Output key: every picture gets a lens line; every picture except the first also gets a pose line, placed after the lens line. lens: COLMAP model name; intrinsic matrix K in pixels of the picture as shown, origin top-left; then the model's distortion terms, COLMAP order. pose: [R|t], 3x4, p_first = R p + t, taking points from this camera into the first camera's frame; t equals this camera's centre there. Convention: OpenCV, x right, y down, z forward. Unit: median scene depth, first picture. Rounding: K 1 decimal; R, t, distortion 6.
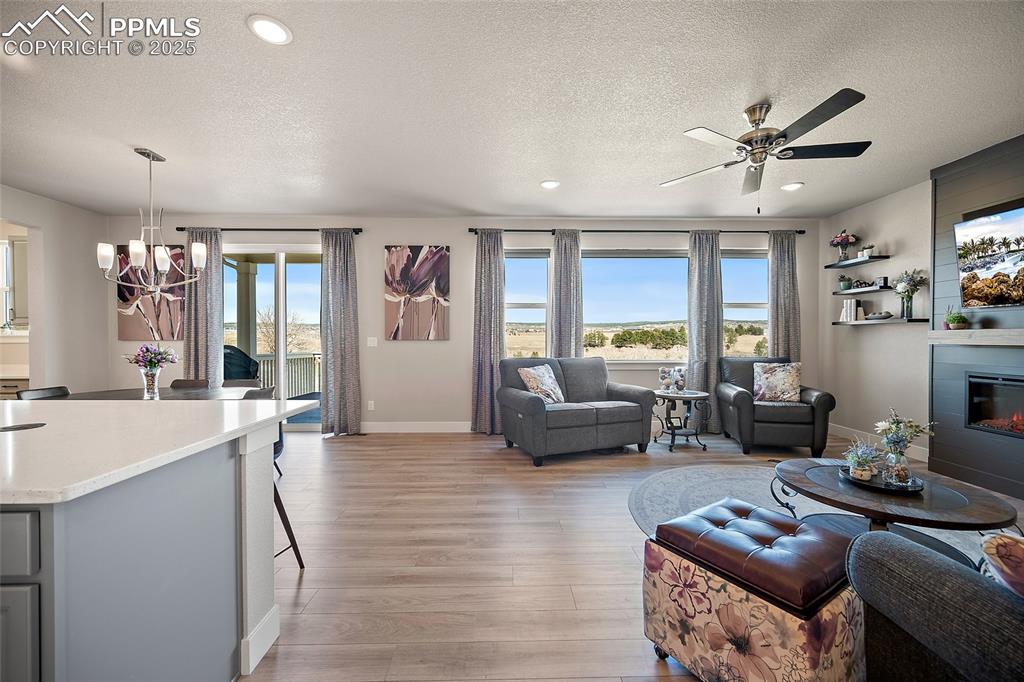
lens RADIAL K [[445.6, 0, 512.0], [0, 445.6, 338.9], [0, 0, 1]] dist [-0.000366, -0.001033]
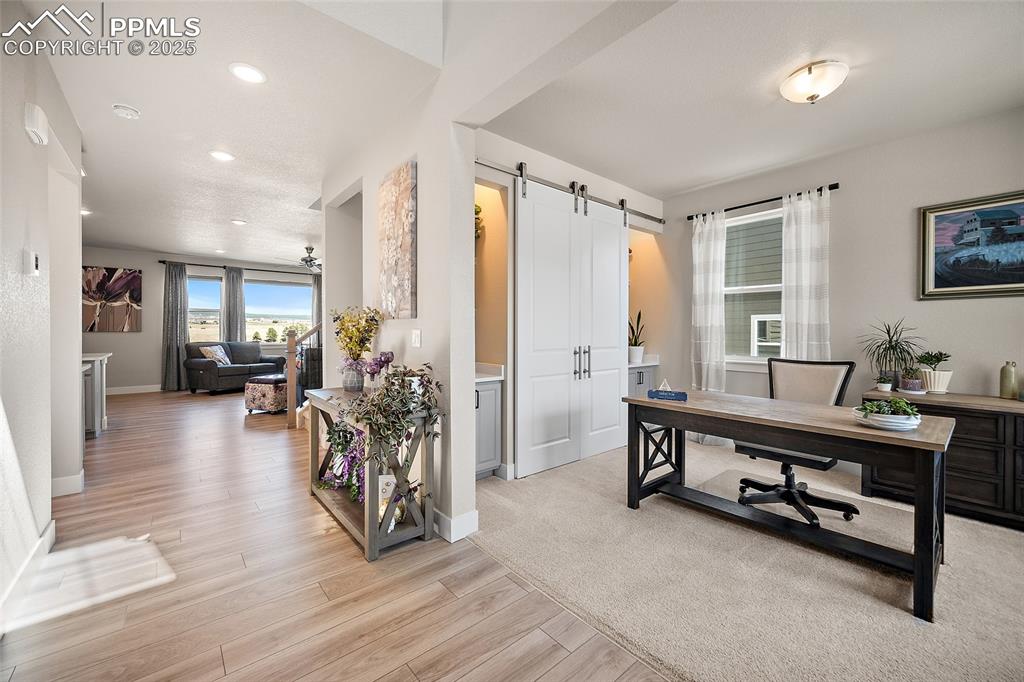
lens RADIAL K [[409.4, 0, 511.3], [0, 409.4, 332.3], [0, 0, 1]] dist [-0.000410, -0.000787]
pose [[0.776731, -0.003934, 0.629820, -0.040187], [0.000659, 0.999985, 0.005434, -0.002392], [-0.629832, -0.003806, 0.776722, -0.887058]]
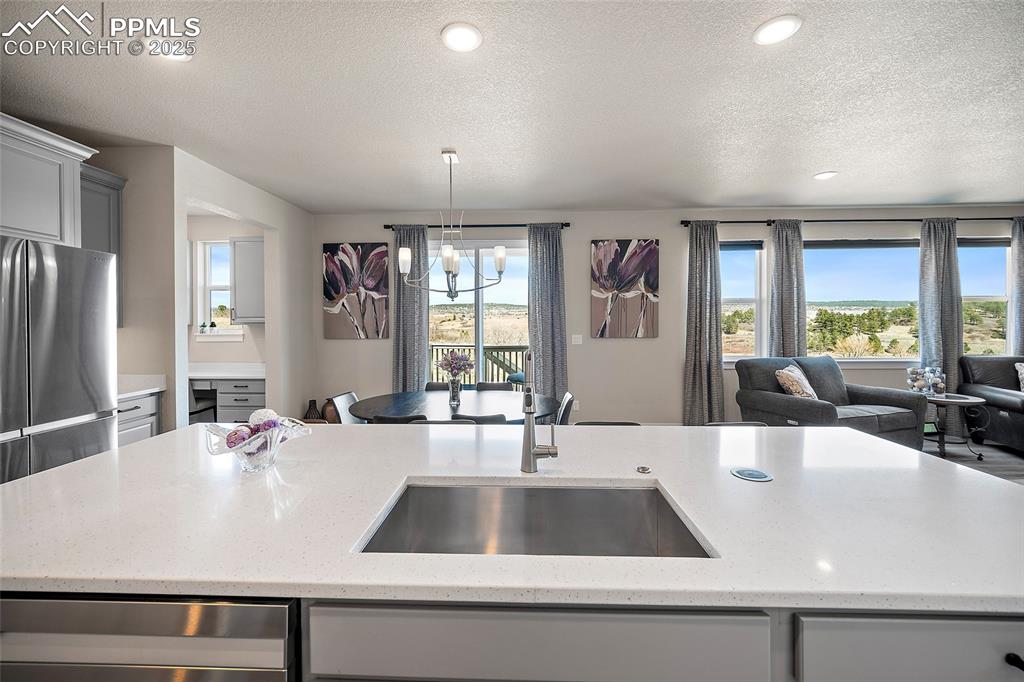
lens RADIAL K [[409.4, 0, 504.1], [0, 409.4, 326.7], [0, 0, 1]] dist [-0.000410, -0.000787]
pose [[0.998266, -0.003920, -0.058730, -0.423174], [0.004323, 0.999968, 0.006722, -0.028228], [0.058701, -0.006965, 0.998251, 0.100644]]
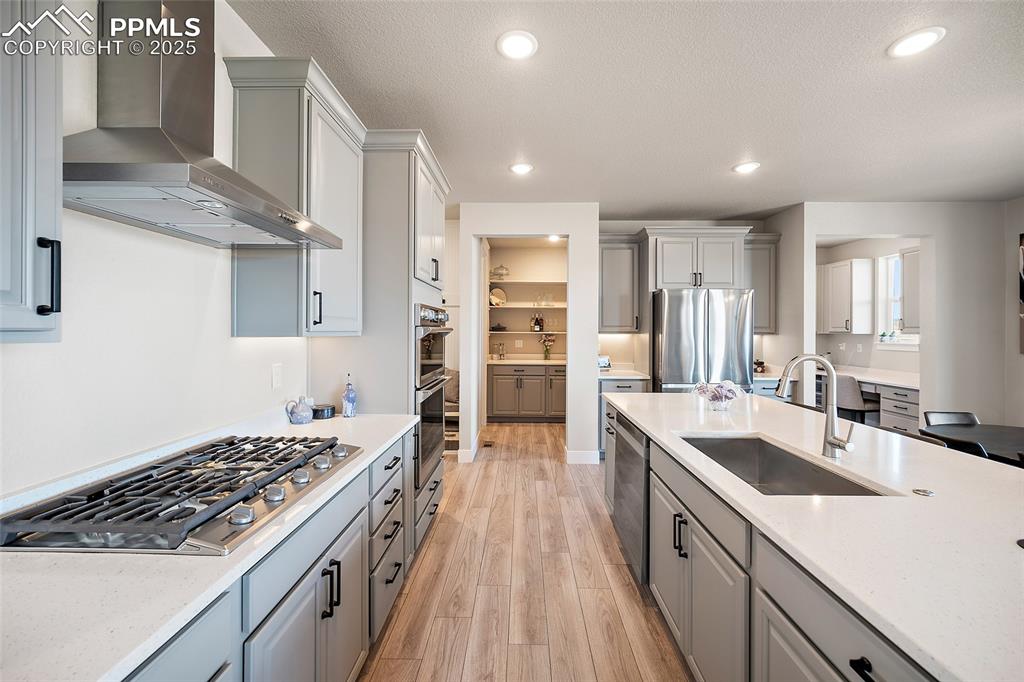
lens RADIAL K [[395.0, 0, 510.3], [0, 395.0, 330.0], [0, 0, 1]] dist [0.003623, 0.000245]
pose [[-0.063034, -0.007900, -0.997980, -0.135633], [-0.009169, 0.999931, -0.007336, -0.024353], [0.997969, 0.008688, -0.063102, 0.137789]]
